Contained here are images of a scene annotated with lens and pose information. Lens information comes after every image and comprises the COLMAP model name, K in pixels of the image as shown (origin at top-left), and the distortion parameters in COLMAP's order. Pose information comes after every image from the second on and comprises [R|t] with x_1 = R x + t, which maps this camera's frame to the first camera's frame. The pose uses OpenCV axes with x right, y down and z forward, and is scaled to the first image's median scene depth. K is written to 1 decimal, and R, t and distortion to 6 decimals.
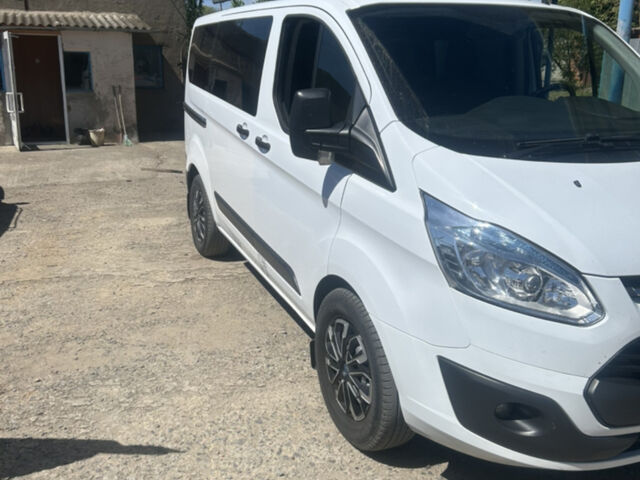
lens RADIAL K [[636.6, 0, 320.0], [0, 636.6, 240.0], [0, 0, 1]] dist [0.019149, 0.005723]
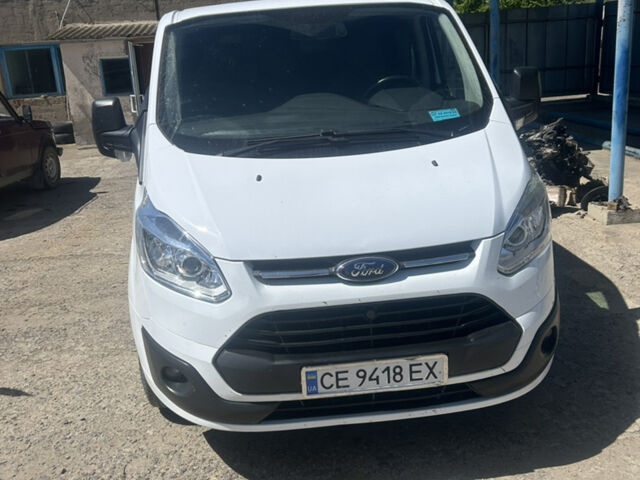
lens RADIAL K [[636.6, 0, 320.0], [0, 636.6, 240.0], [0, 0, 1]] dist [0.019149, 0.005723]
pose [[0.960602, 0.018689, -0.277298, 0.867351], [-0.012988, 0.999665, 0.022383, -0.005953], [0.277624, -0.017899, 0.960523, -0.039448]]
